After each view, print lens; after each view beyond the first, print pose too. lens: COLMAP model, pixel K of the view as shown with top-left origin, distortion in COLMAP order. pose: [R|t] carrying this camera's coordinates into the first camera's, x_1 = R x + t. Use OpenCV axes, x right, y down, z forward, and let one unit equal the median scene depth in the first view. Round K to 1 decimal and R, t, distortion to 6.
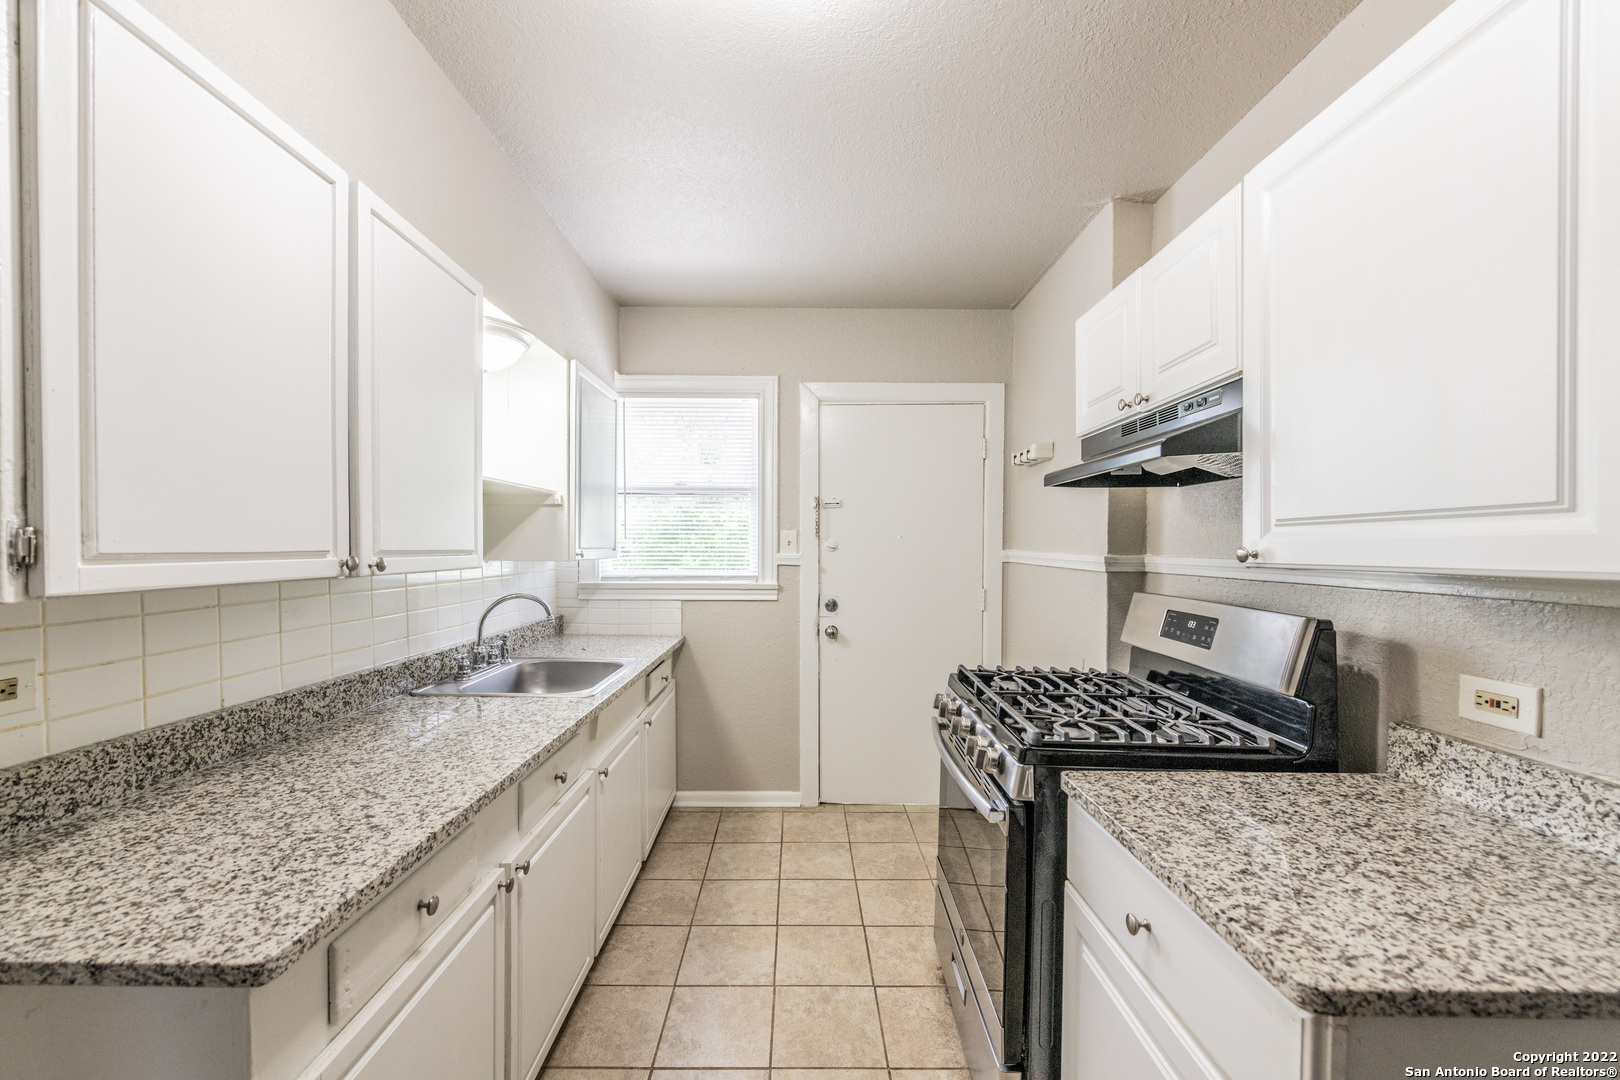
lens RADIAL K [[631.2, 0, 807.8], [0, 631.2, 544.2], [0, 0, 1]] dist [0.008301, -0.000375]
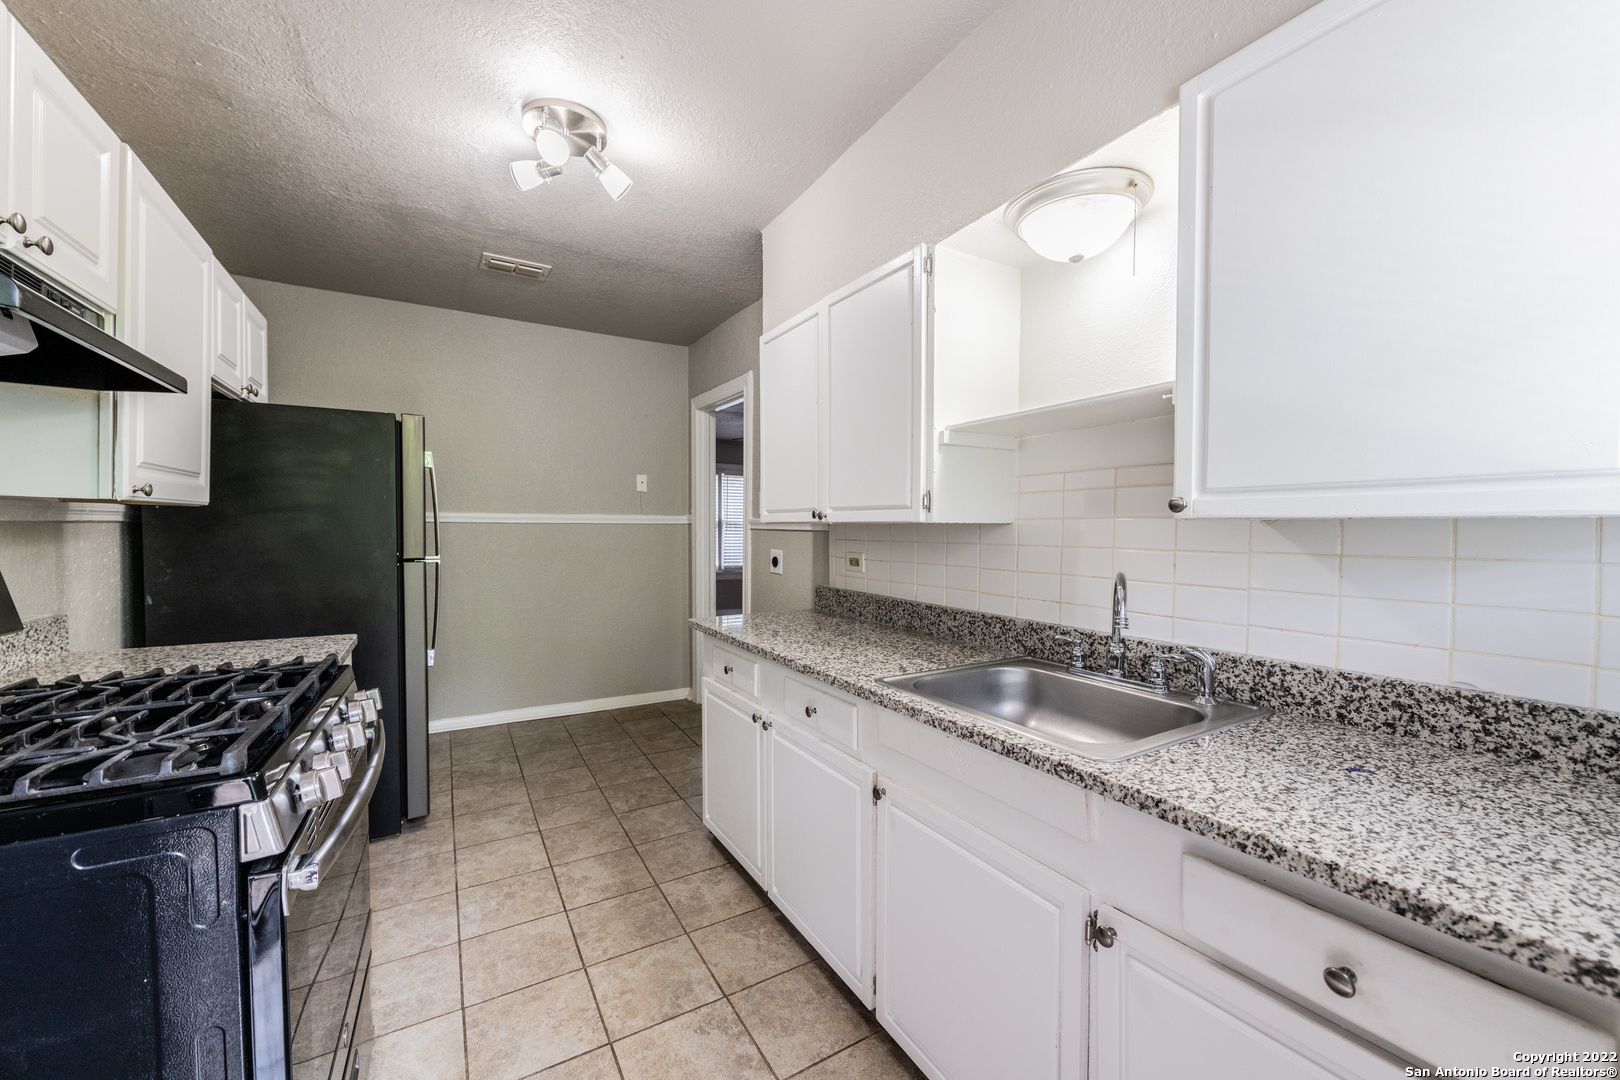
lens RADIAL K [[635.9, 0, 804.0], [0, 635.9, 537.3], [0, 0, 1]] dist [0.006169, -0.002896]
pose [[-0.871143, -0.007907, -0.490966, 0.200491], [-0.013824, 0.999869, 0.008425, 0.076883], [0.490835, 0.014126, -0.871138, 2.435932]]
